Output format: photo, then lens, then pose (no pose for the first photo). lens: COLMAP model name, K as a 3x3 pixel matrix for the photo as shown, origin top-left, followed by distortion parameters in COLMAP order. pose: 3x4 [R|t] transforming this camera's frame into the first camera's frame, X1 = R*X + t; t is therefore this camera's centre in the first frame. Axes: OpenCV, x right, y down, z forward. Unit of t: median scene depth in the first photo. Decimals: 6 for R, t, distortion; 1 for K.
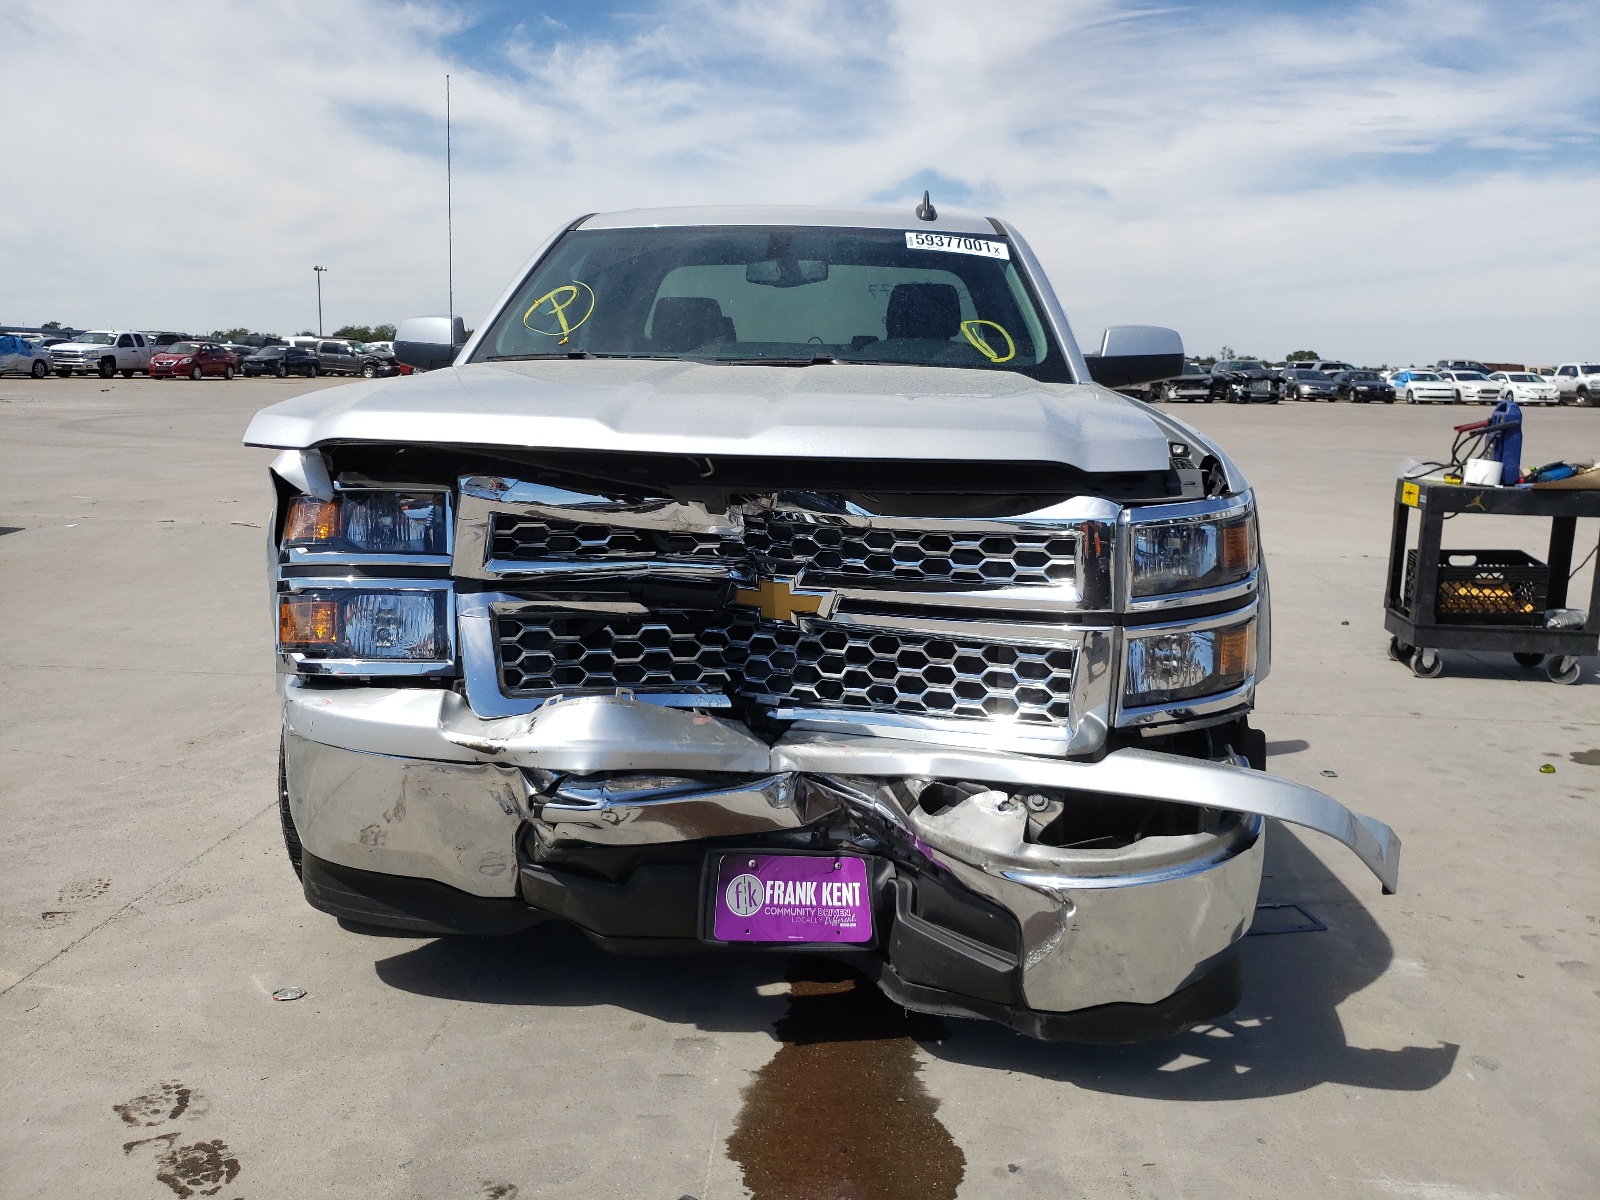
lens RADIAL K [[1239.1, 0, 811.6], [0, 1239.1, 603.2], [0, 0, 1]] dist [0.011230, 0.011951]
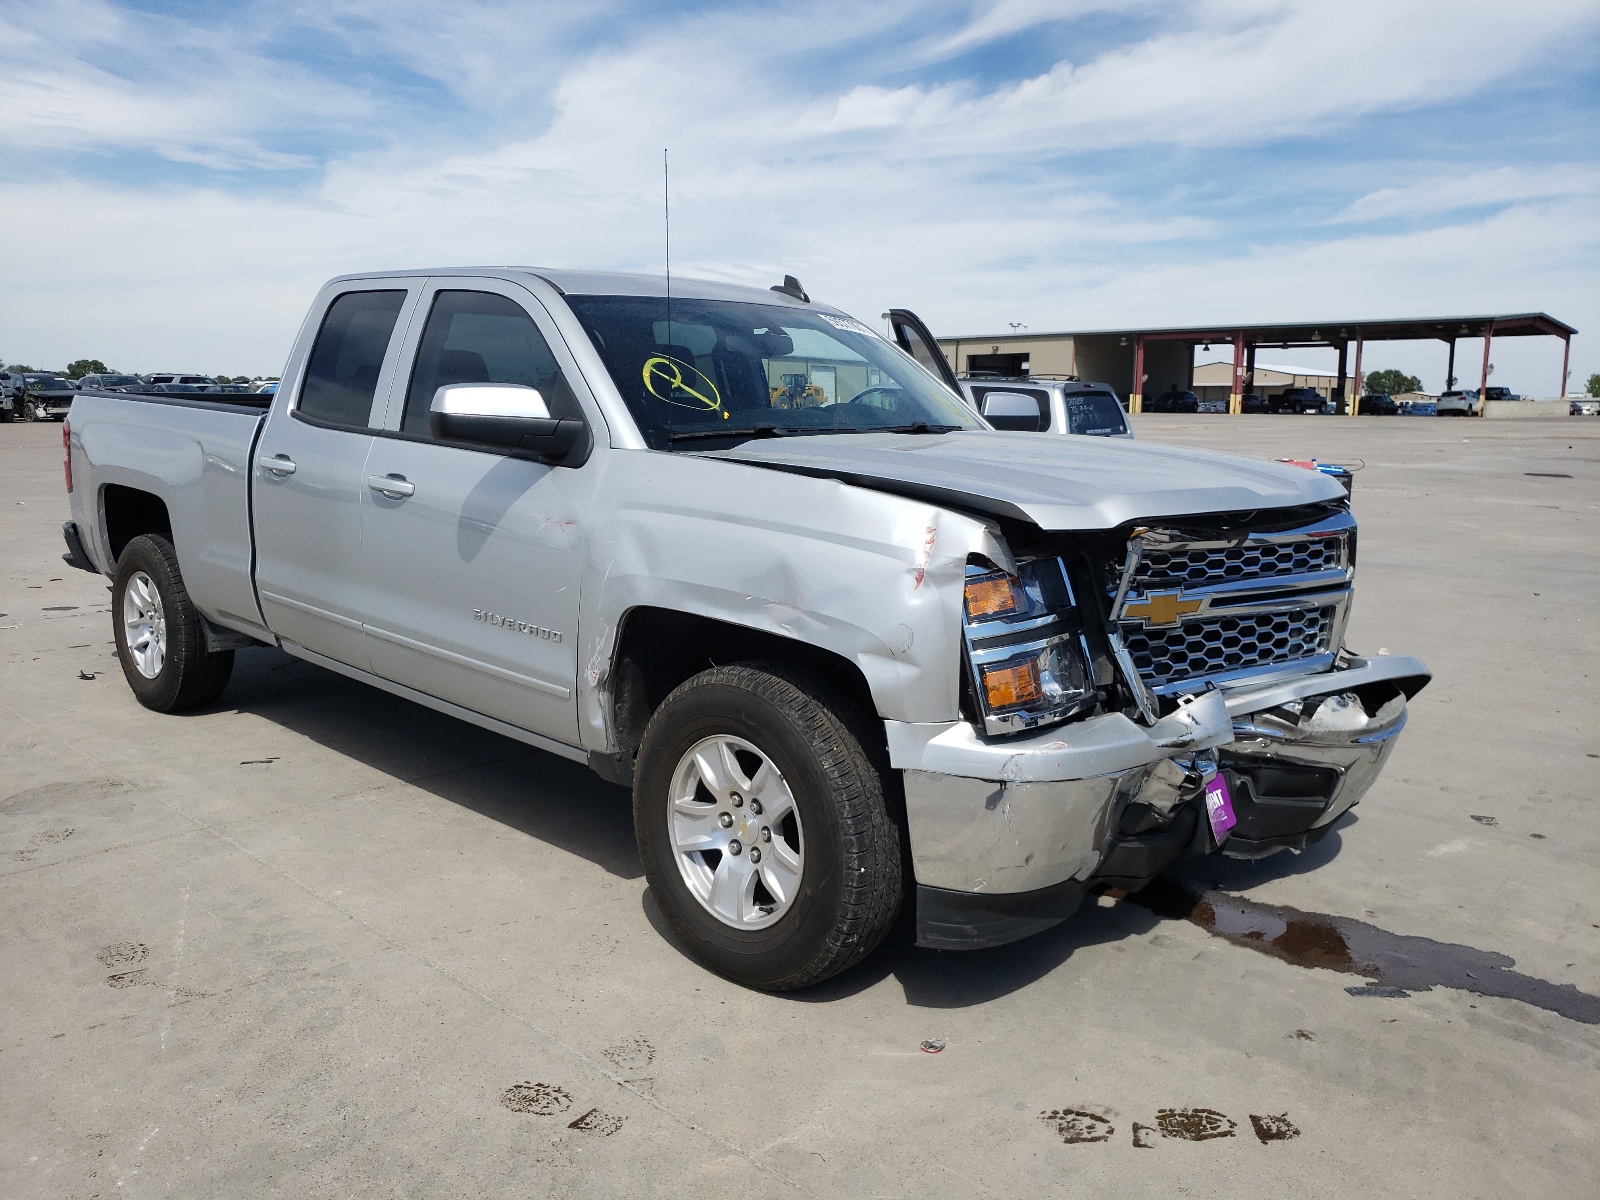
lens RADIAL K [[1239.1, 0, 811.6], [0, 1239.1, 603.2], [0, 0, 1]] dist [0.011230, 0.011951]
pose [[0.622463, -0.132200, 0.771404, -1.337250], [0.139546, 0.988584, 0.056816, -0.142769], [-0.770108, 0.072280, 0.633805, 0.404796]]
